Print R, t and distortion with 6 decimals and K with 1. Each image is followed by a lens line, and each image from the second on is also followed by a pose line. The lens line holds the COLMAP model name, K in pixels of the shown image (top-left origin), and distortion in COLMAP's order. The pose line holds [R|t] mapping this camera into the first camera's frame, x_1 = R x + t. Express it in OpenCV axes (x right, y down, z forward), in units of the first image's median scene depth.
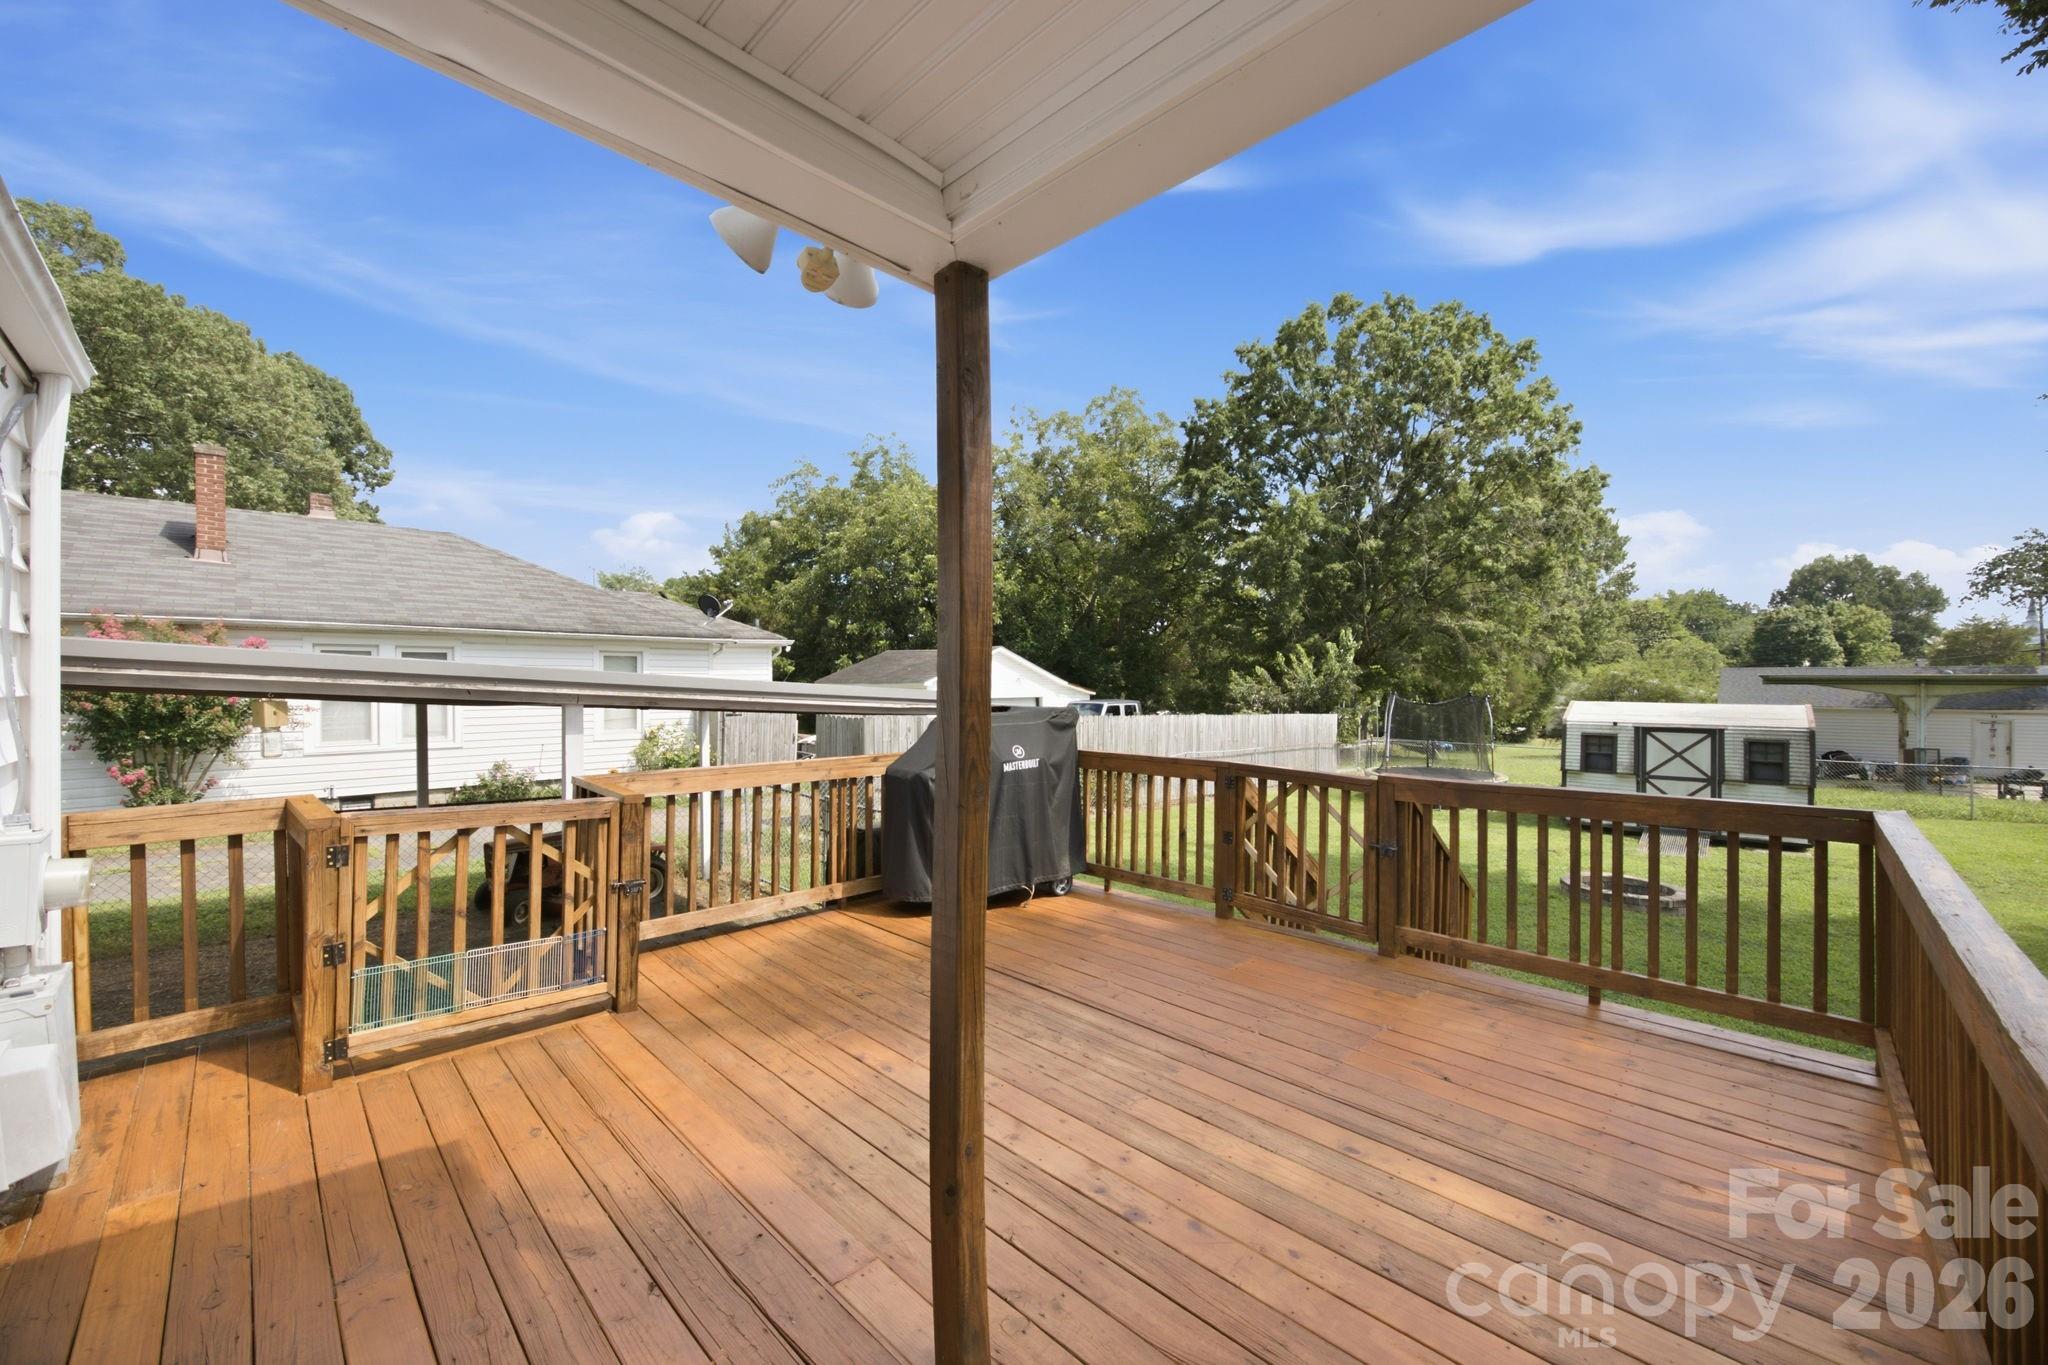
lens RADIAL K [[795.9, 0, 1024.0], [0, 795.9, 682.5], [0, 0, 1]] dist [-0.007128, 0.000348]
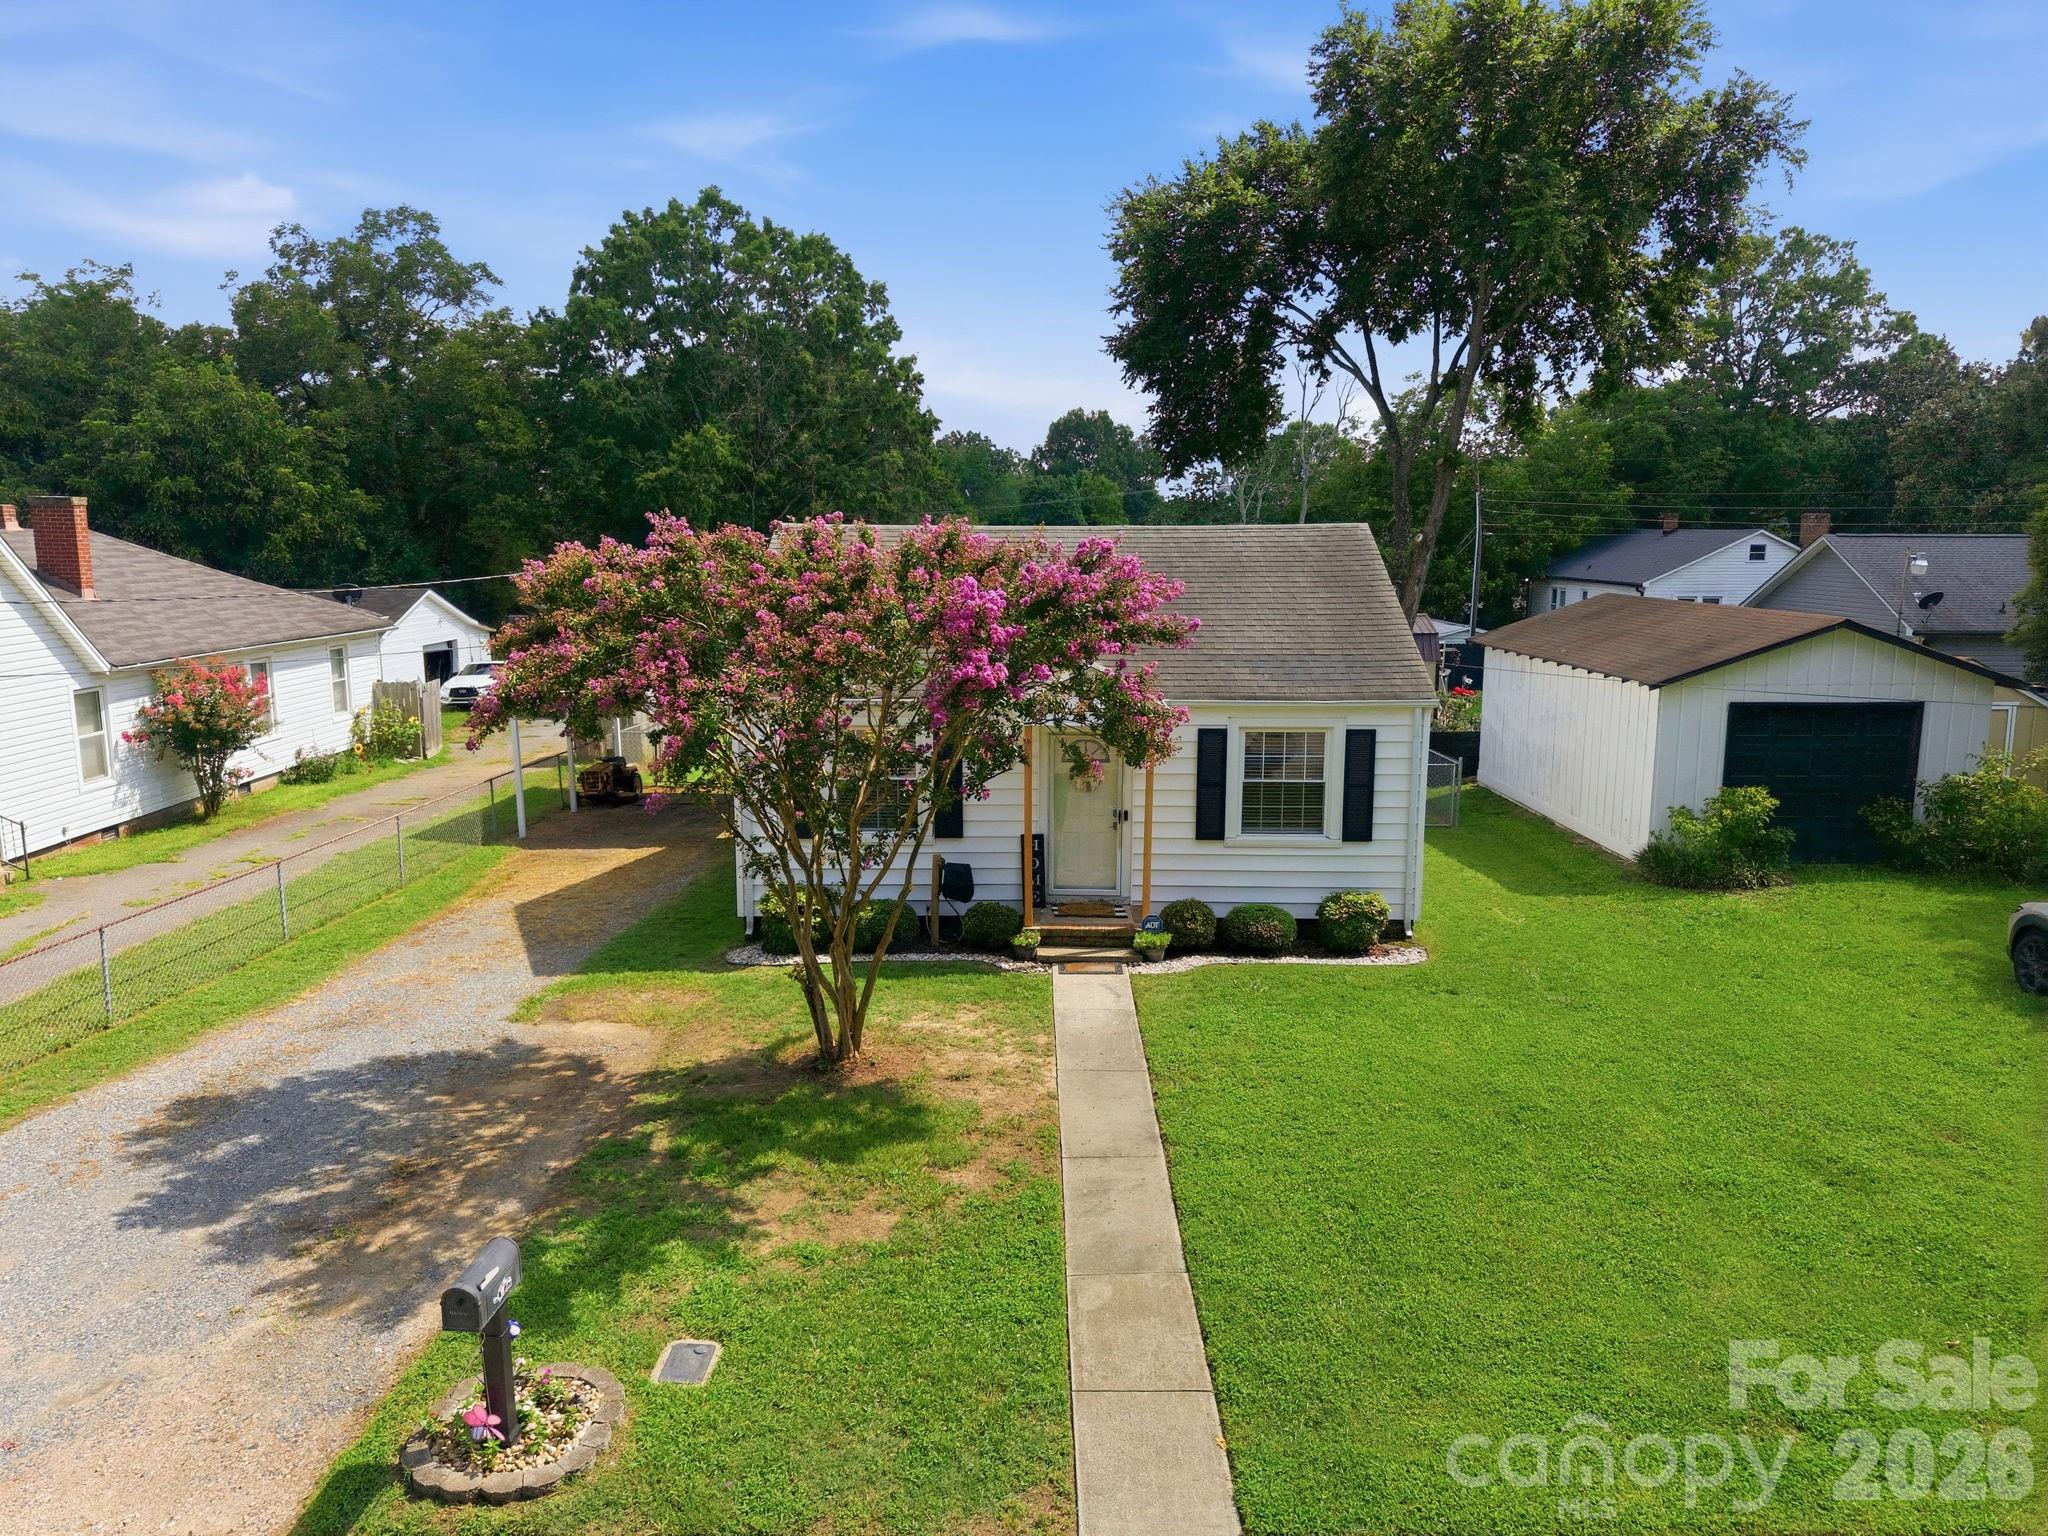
lens RADIAL K [[1361.5, 0, 1027.9], [0, 1361.5, 764.1], [0, 0, 1]] dist [0.019926, -0.031979]
pose [[0.727203, -0.114251, 0.676848, -0.550901], [0.000195, 0.986085, 0.166240, -0.094602], [-0.686423, -0.120758, 0.717106, -0.554878]]
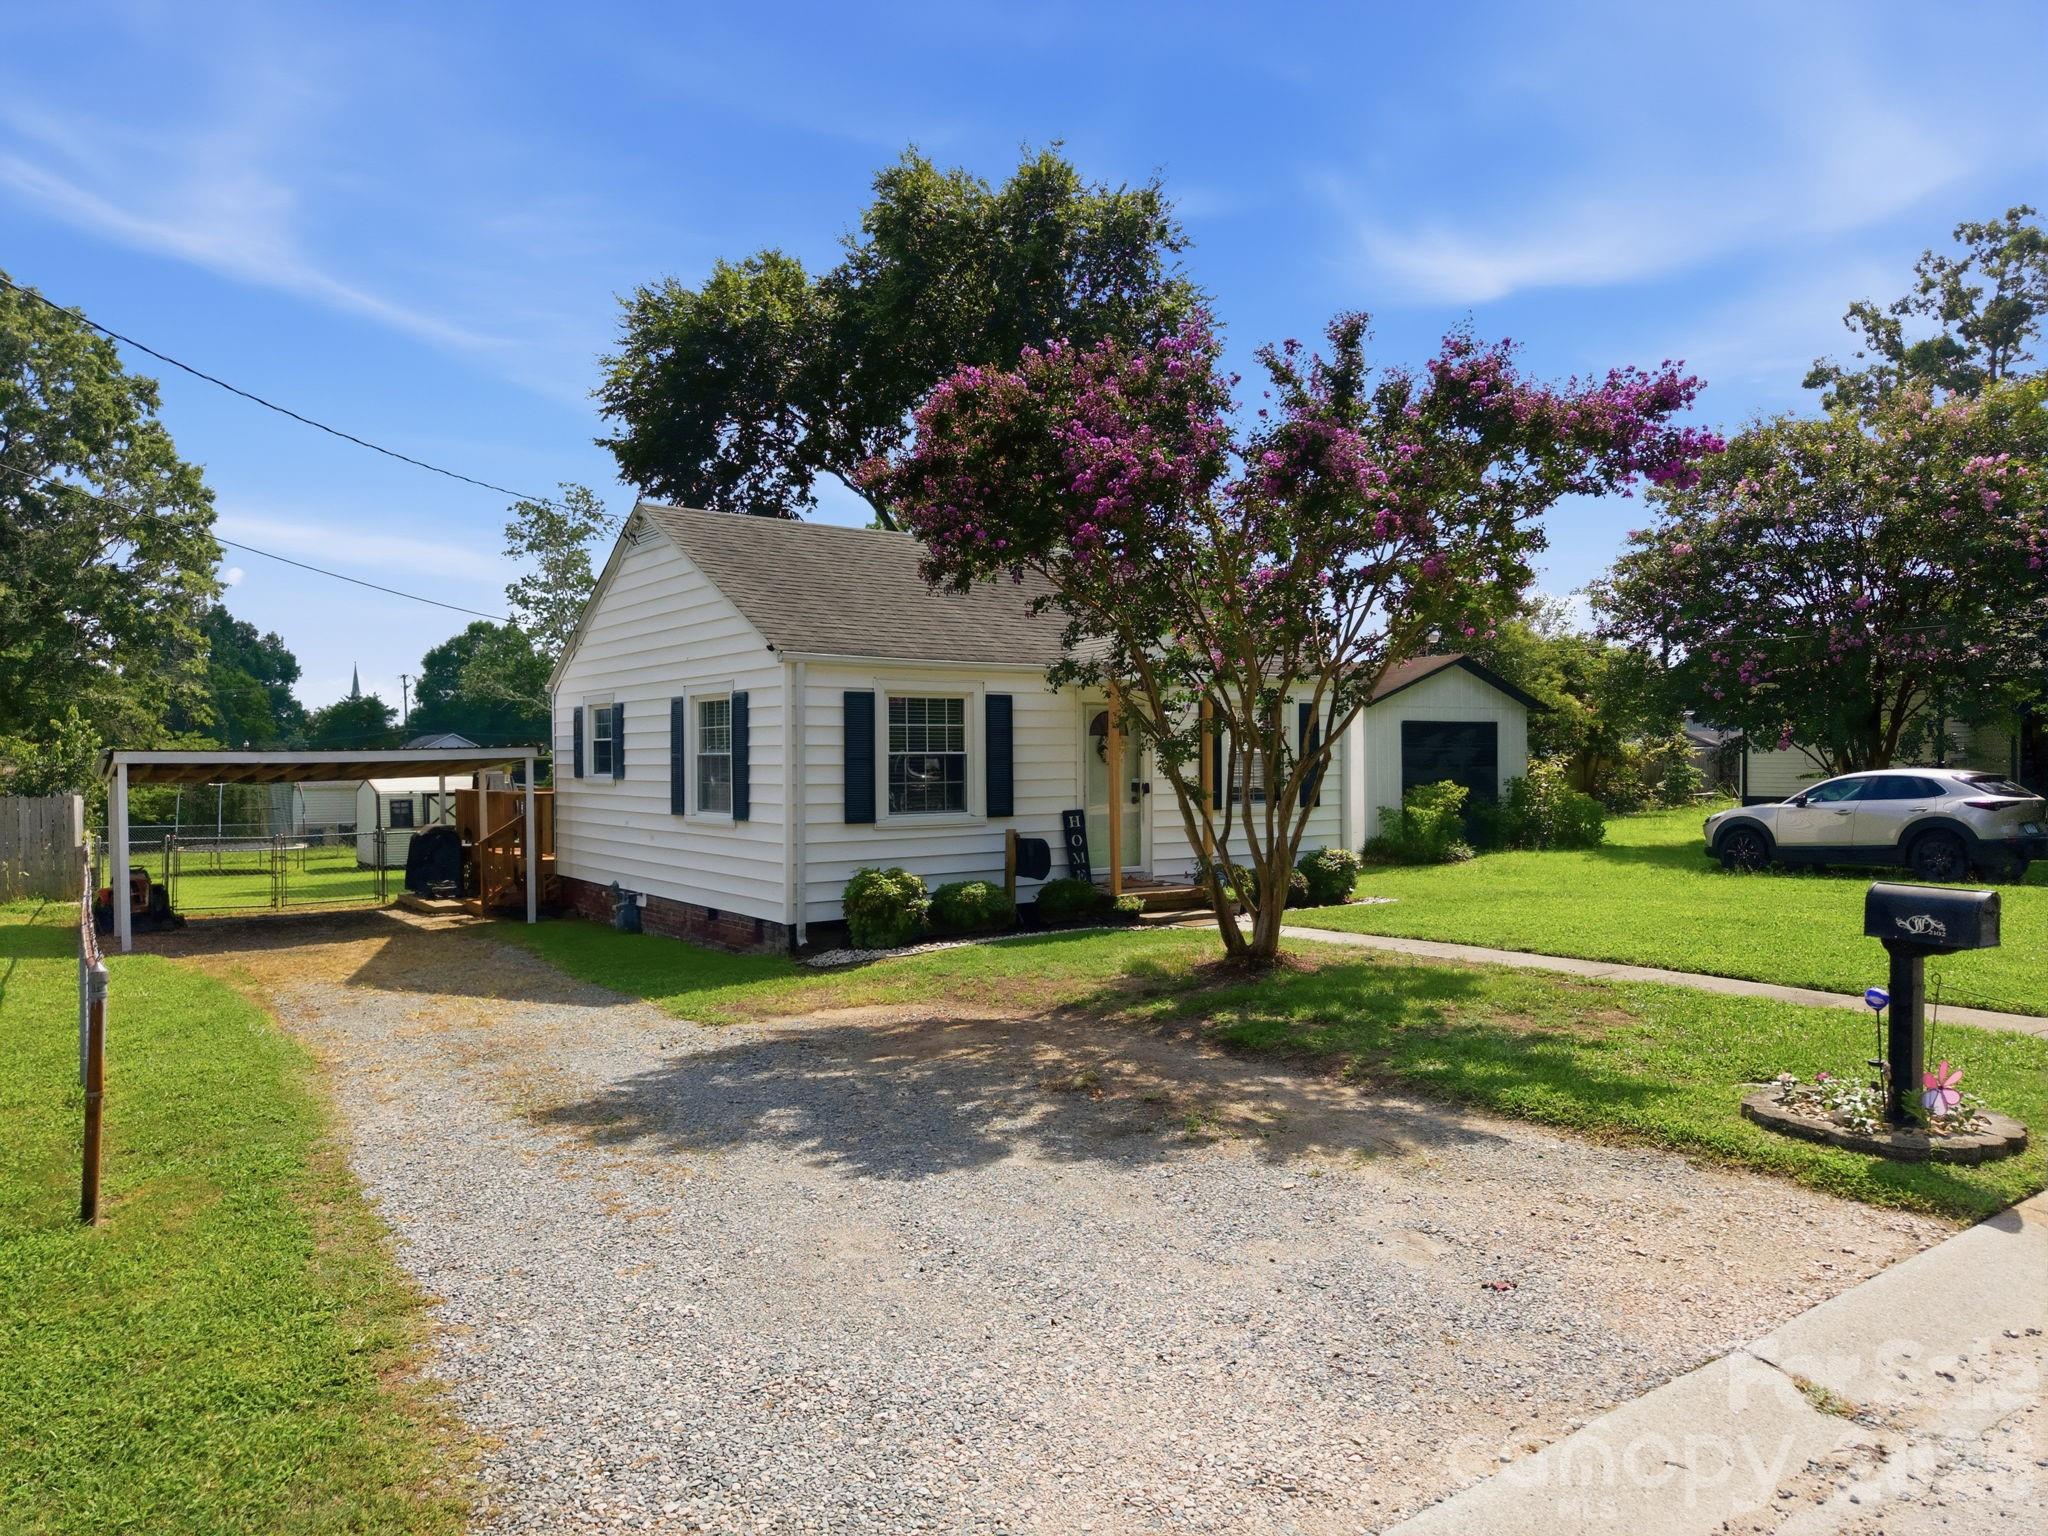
lens RADIAL K [[1367.1, 0, 1026.2], [0, 1367.1, 762.0], [0, 0, 1]] dist [0.004771, -0.003516]
pose [[0.184434, -0.003707, 0.982838, -0.691761], [0.008503, 0.999961, 0.002176, 0.001913], [-0.982808, 0.007956, 0.184458, -0.254490]]
